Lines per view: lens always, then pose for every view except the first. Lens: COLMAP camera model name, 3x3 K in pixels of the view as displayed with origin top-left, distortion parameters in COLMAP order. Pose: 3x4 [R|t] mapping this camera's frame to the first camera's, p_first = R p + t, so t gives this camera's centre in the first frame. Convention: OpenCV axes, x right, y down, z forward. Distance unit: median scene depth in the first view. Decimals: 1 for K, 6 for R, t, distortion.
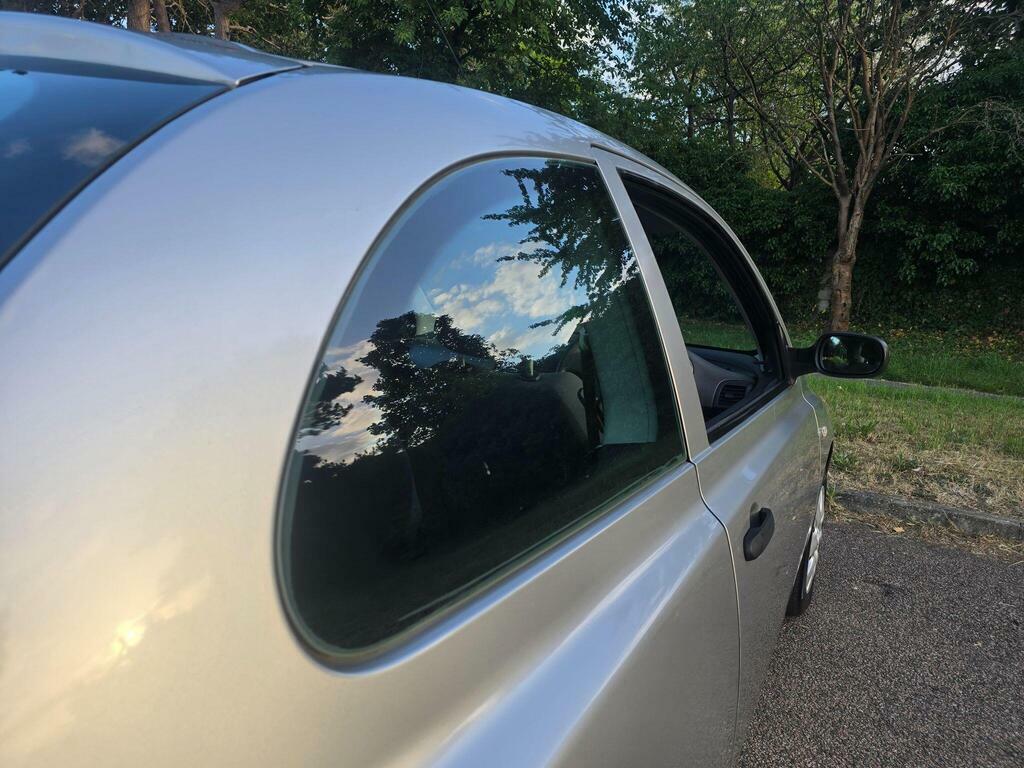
lens RADIAL K [[695.7, 0, 499.8], [0, 695.7, 388.7], [0, 0, 1]] dist [0.052156, -0.045283]
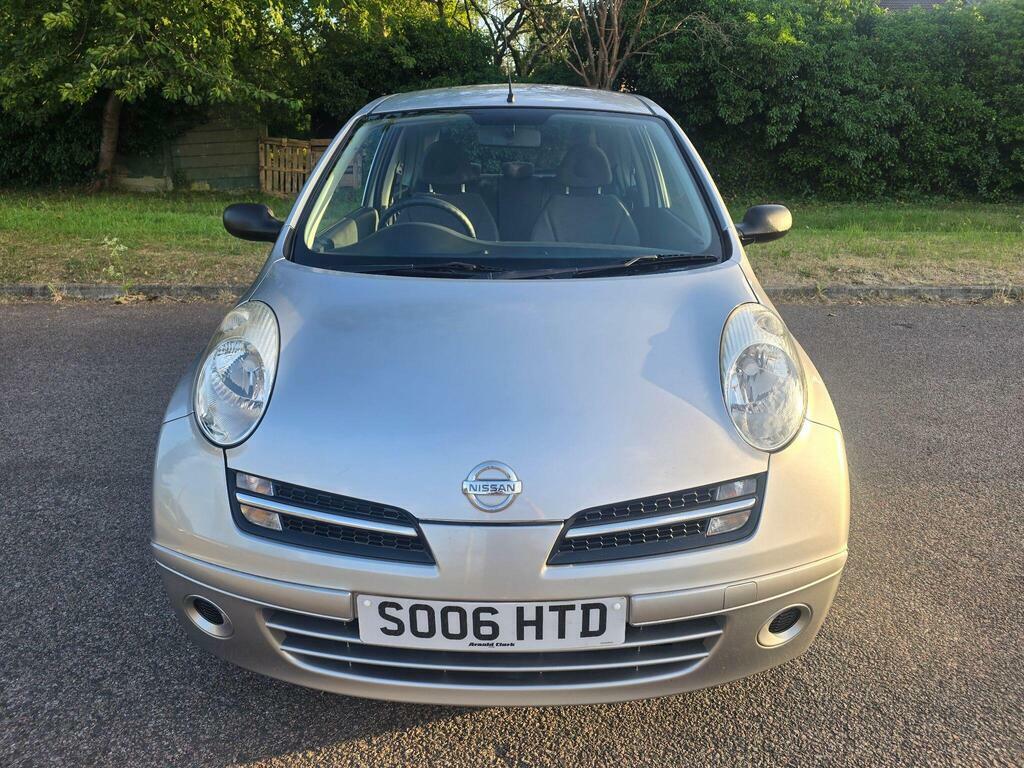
lens RADIAL K [[695.7, 0, 517.2], [0, 695.7, 375.0], [0, 0, 1]] dist [0.052156, -0.045283]
pose [[0.834520, -0.194096, 0.515658, -0.360401], [0.116657, 0.976922, 0.178924, -0.012733], [-0.538486, -0.089160, 0.837904, -0.003554]]
